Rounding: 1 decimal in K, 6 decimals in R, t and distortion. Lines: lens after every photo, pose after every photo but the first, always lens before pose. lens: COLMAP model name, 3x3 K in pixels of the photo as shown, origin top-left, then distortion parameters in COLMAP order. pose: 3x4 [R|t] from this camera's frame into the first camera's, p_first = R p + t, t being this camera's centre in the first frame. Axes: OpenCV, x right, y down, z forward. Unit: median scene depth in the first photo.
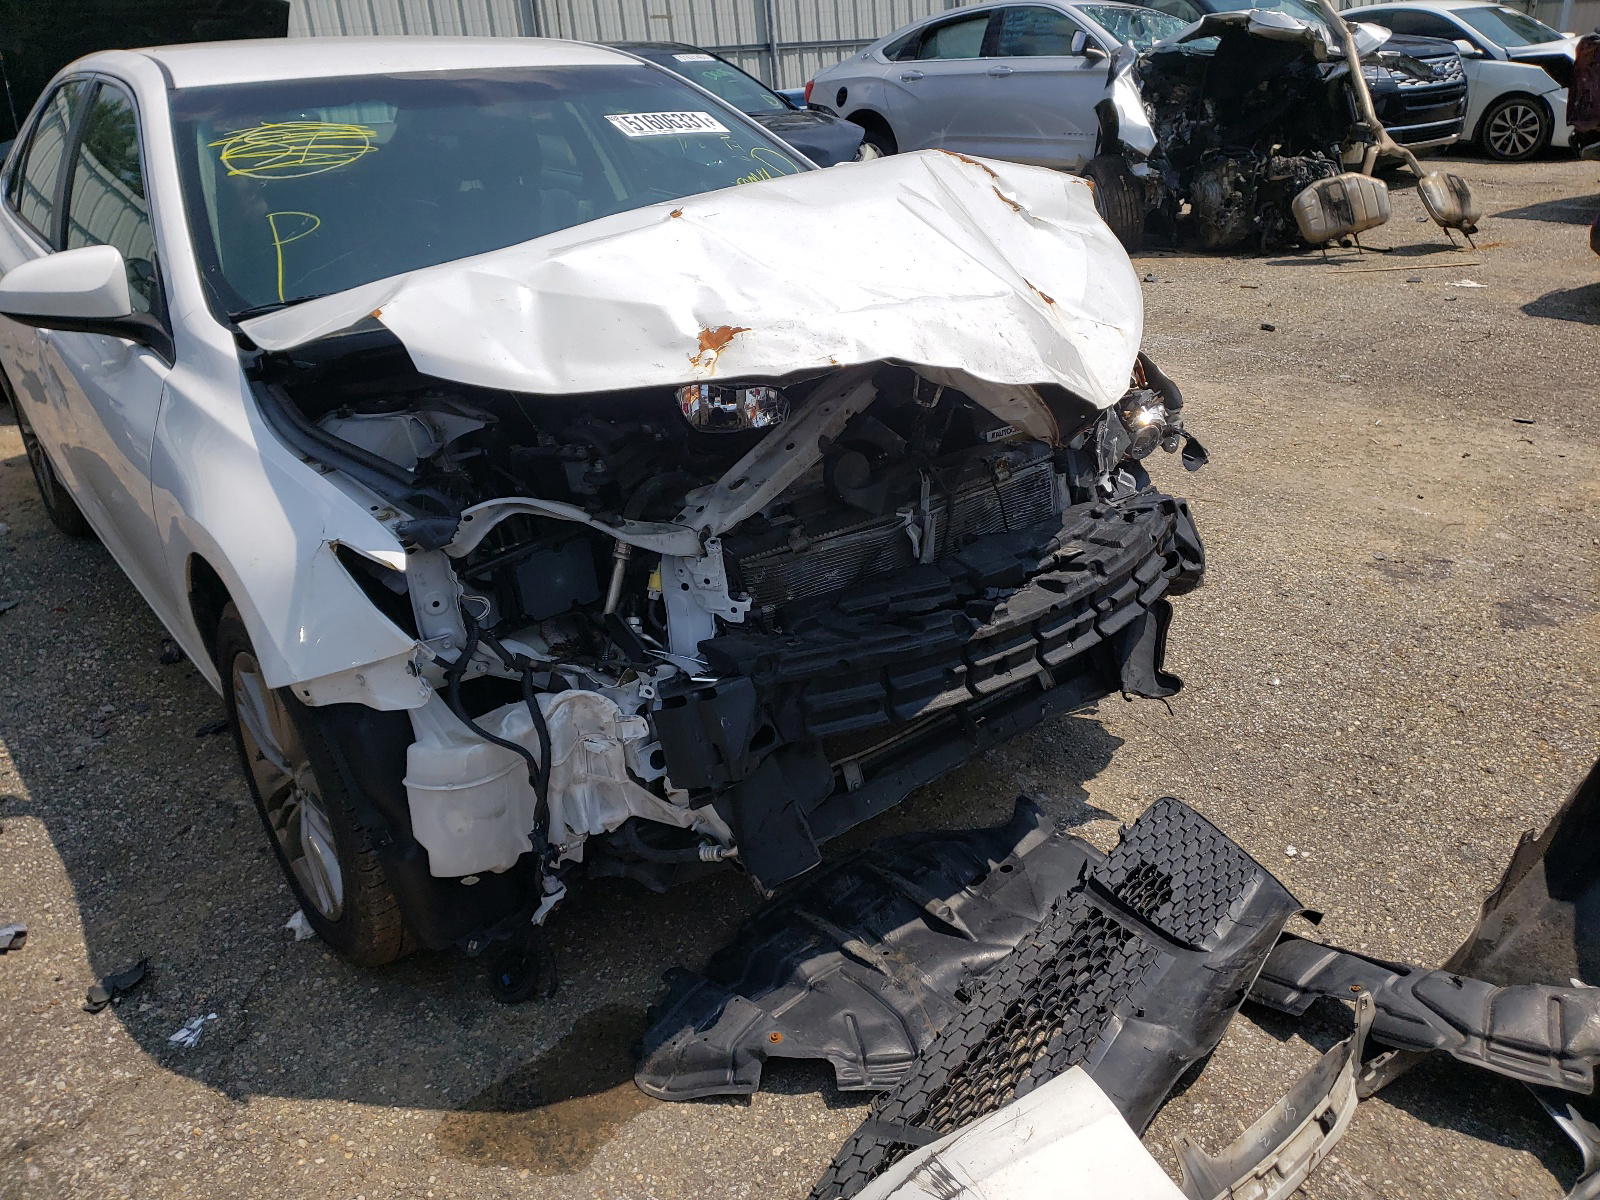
lens RADIAL K [[1203.7, 0, 807.0], [0, 1203.7, 595.6], [0, 0, 1]] dist [-0.003980, 0.012623]
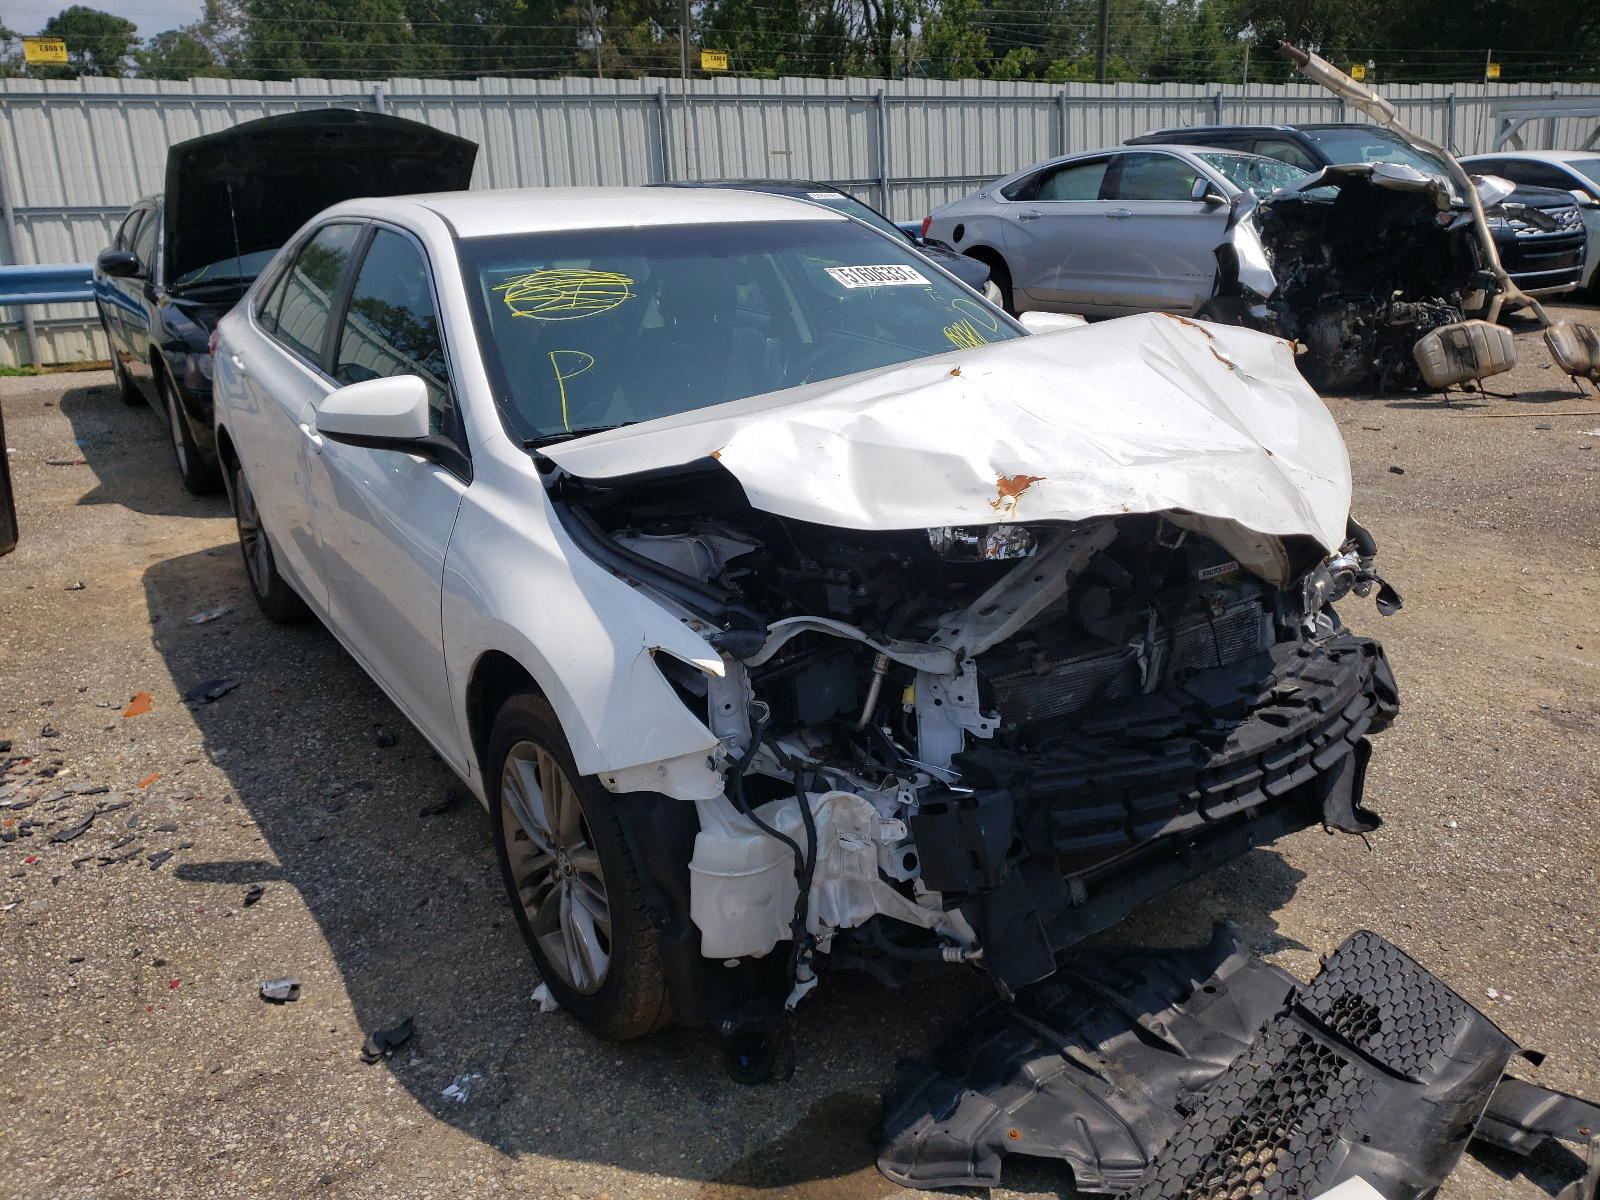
lens RADIAL K [[1203.7, 0, 793.7], [0, 1203.7, 600.8], [0, 0, 1]] dist [-0.003980, 0.012623]
pose [[0.996067, 0.045396, -0.076094, -0.139476], [-0.052060, 0.994757, -0.088022, 0.003318], [0.071699, 0.091637, 0.993208, -0.094662]]
